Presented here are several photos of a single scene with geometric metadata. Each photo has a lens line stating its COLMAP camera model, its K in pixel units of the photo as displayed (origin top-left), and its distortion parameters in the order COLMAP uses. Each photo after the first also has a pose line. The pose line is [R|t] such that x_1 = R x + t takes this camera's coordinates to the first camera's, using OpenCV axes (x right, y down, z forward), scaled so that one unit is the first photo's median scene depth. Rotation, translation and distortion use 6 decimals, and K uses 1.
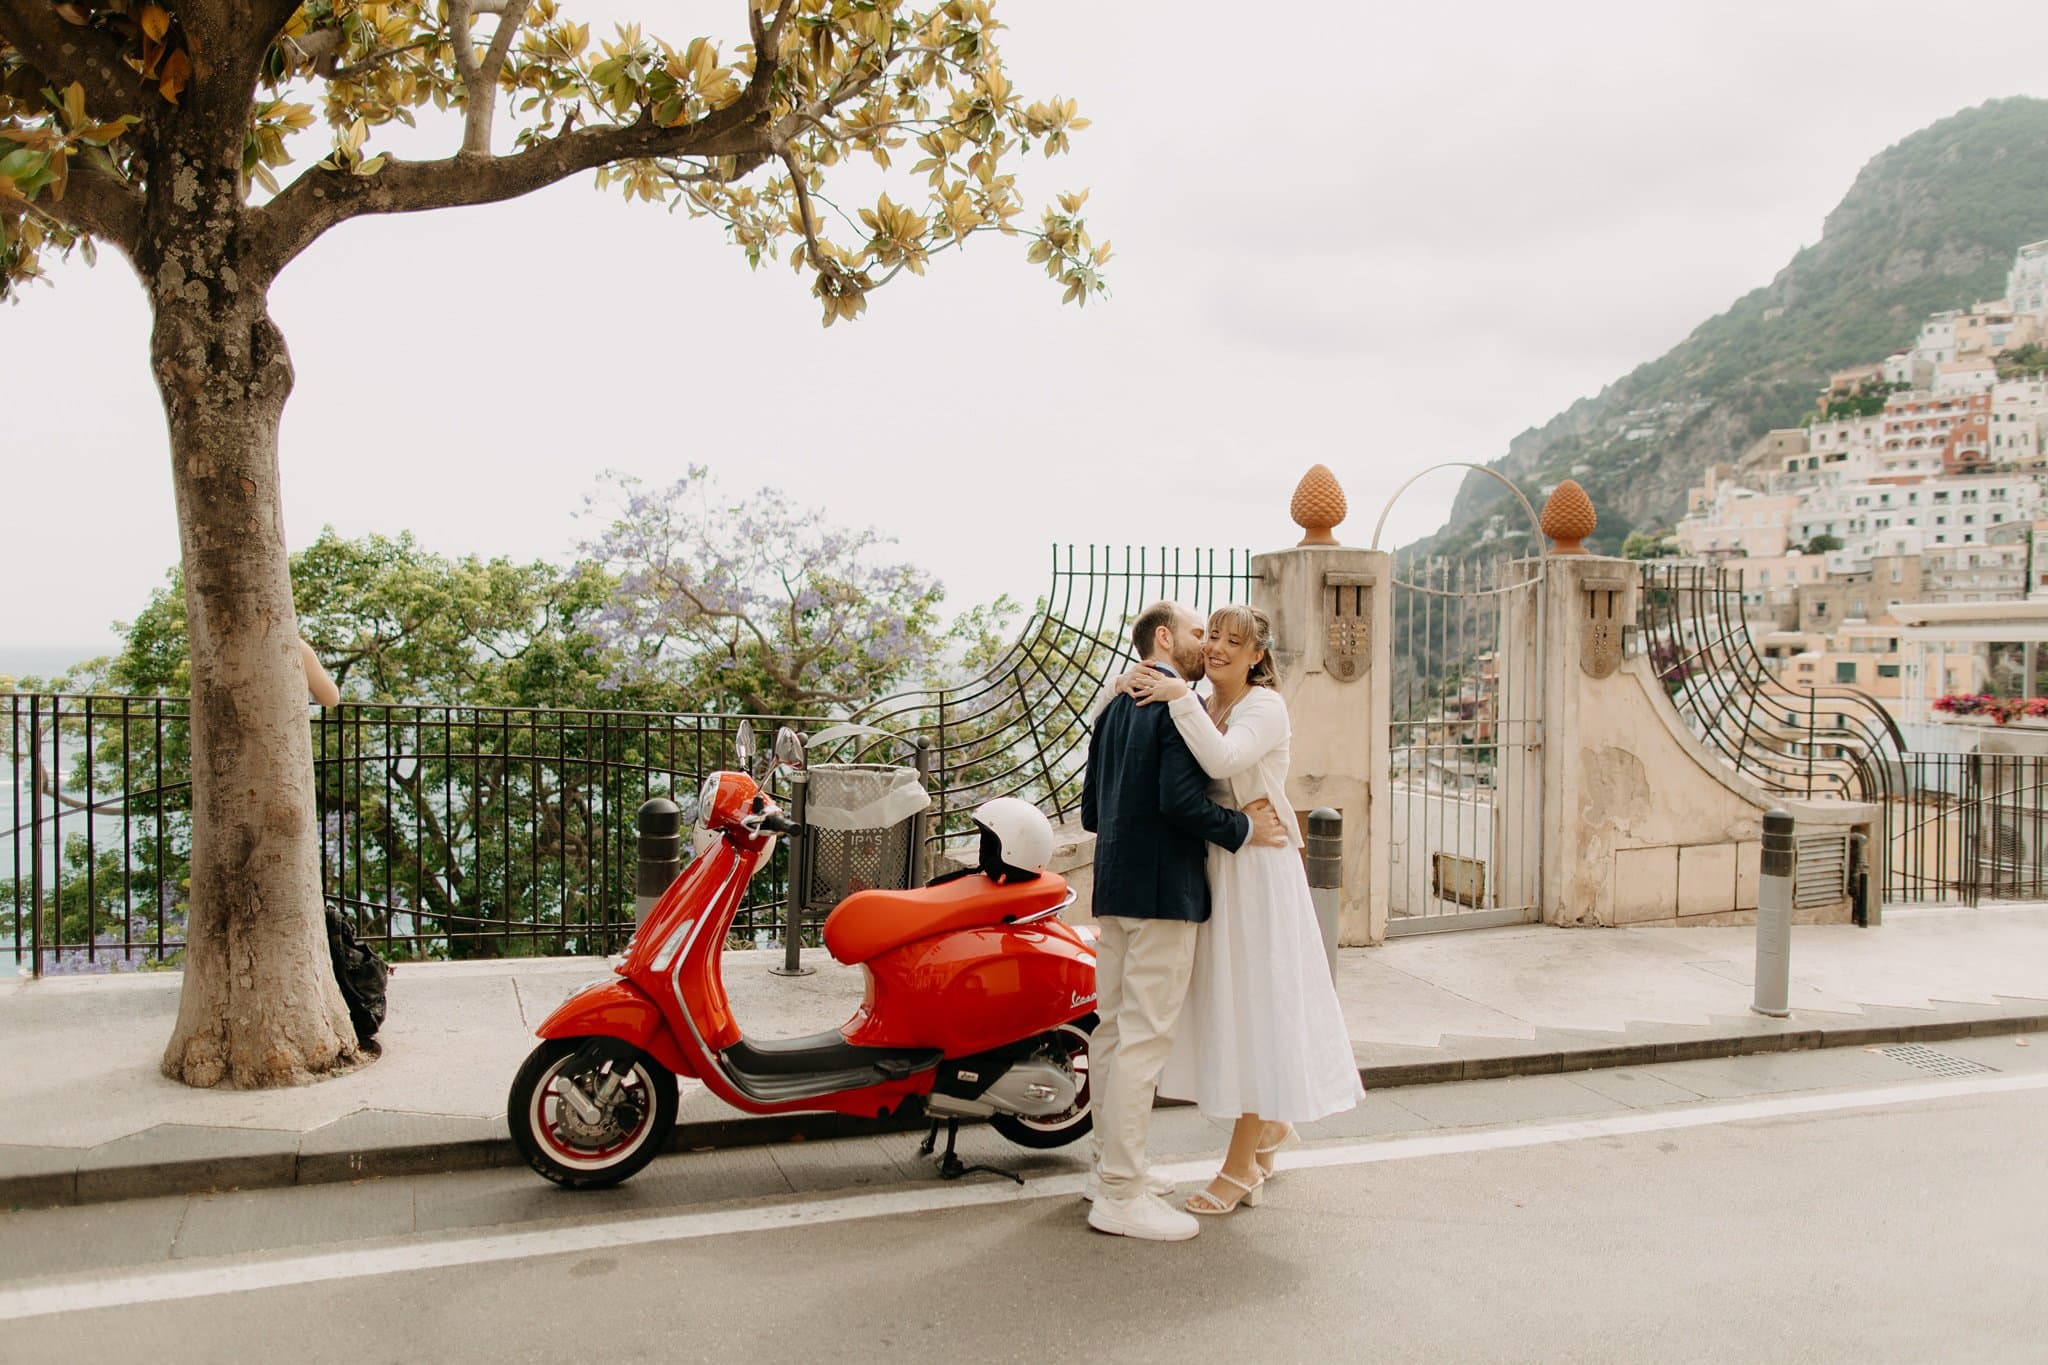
lens RADIAL K [[1396.4, 0, 1026.0], [0, 1396.4, 689.7], [0, 0, 1]] dist [0.009397, -0.002880]
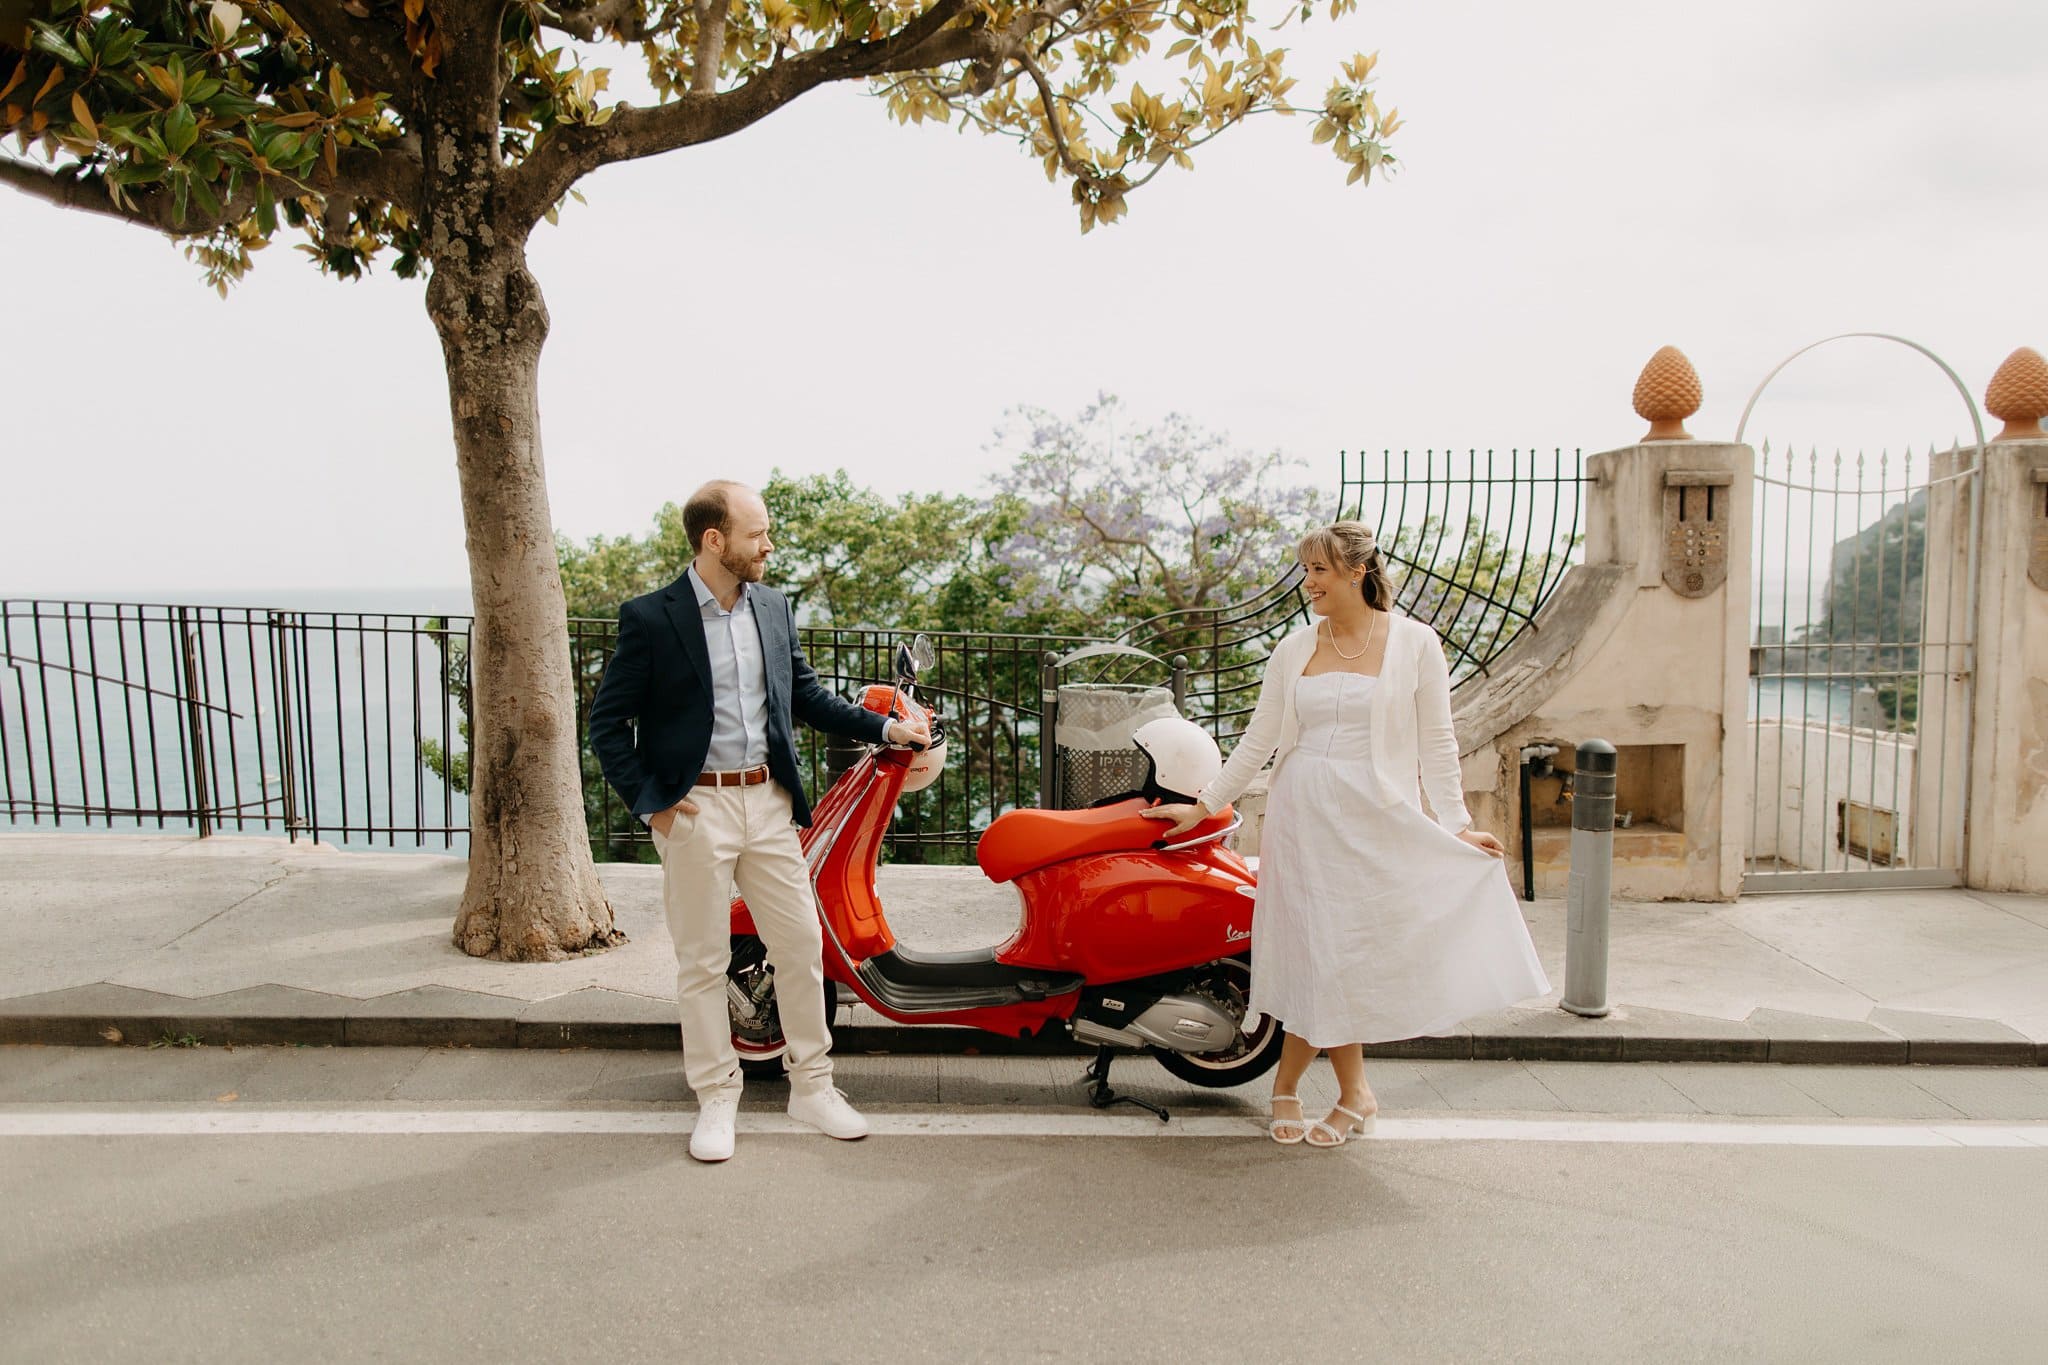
lens RADIAL K [[1396.4, 0, 1026.0], [0, 1396.4, 689.7], [0, 0, 1]] dist [0.009397, -0.002880]
pose [[0.947173, 0.013357, -0.320446, 0.141295], [0.002876, 0.998739, 0.050130, 0.008006], [0.320711, -0.048404, 0.945939, 0.055151]]
